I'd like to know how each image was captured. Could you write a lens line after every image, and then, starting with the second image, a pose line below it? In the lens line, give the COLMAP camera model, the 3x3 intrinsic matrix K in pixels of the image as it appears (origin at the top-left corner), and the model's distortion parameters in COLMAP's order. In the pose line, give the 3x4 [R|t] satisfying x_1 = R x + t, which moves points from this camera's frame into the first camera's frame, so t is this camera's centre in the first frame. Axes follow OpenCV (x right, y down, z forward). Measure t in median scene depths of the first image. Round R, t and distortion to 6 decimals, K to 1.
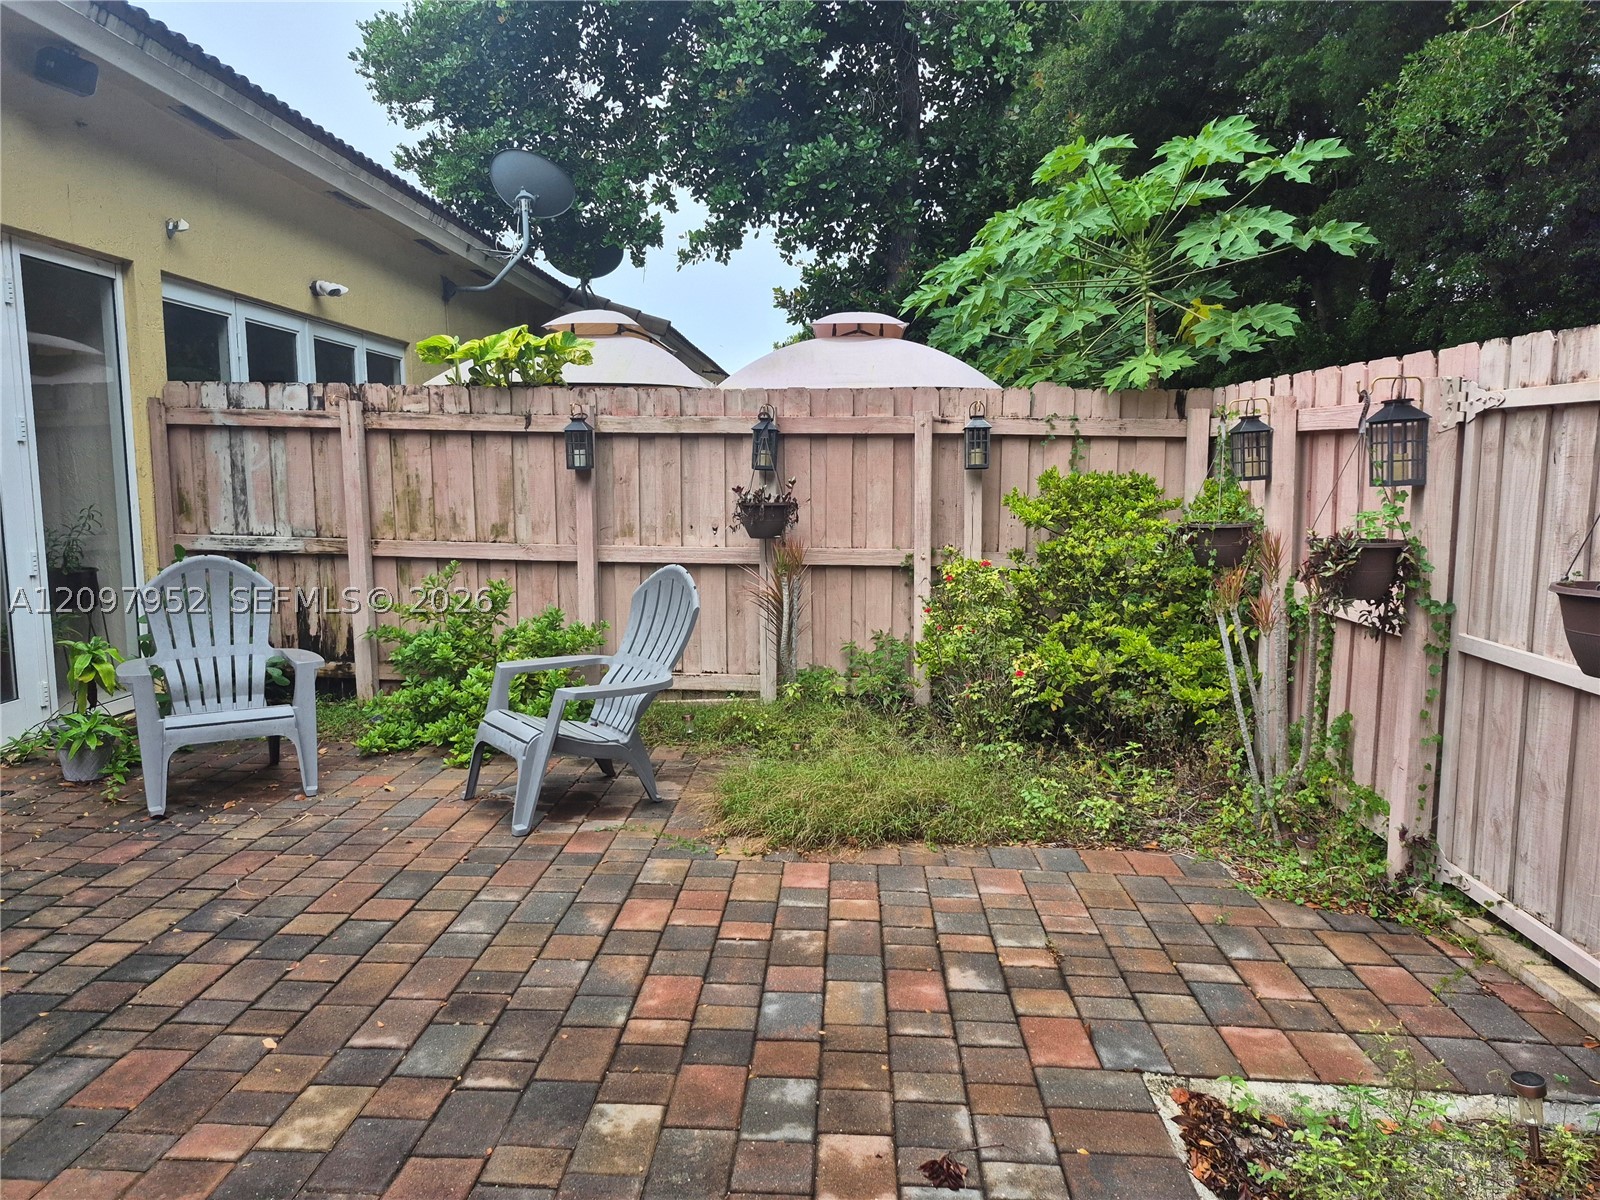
lens RADIAL K [[1097.7, 0, 766.5], [0, 1097.7, 592.2], [0, 0, 1]] dist [0.060637, -0.067878]
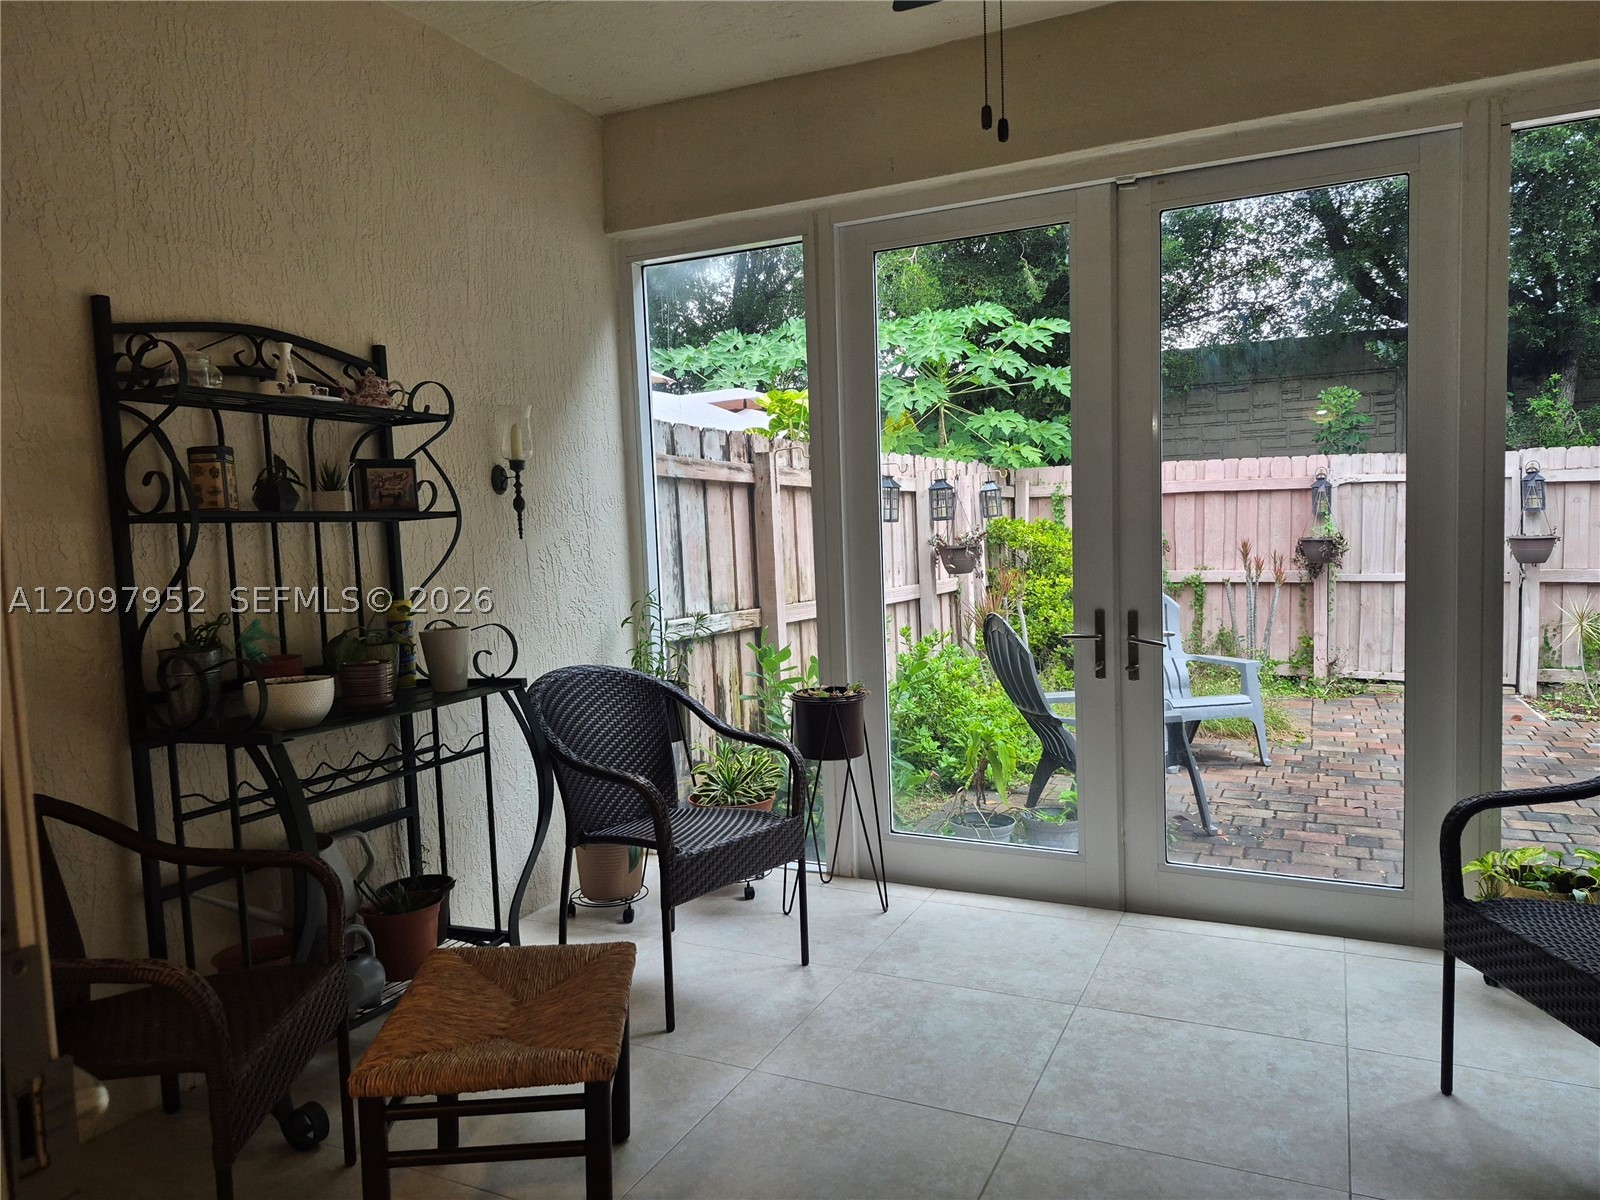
lens RADIAL K [[1097.7, 0, 800.1], [0, 1097.7, 608.0], [0, 0, 1]] dist [0.060637, -0.067878]
pose [[0.381688, -0.091583, 0.919743, -2.458612], [0.139179, 0.989428, 0.040764, -0.177981], [-0.913753, 0.112450, 0.390399, 1.338314]]
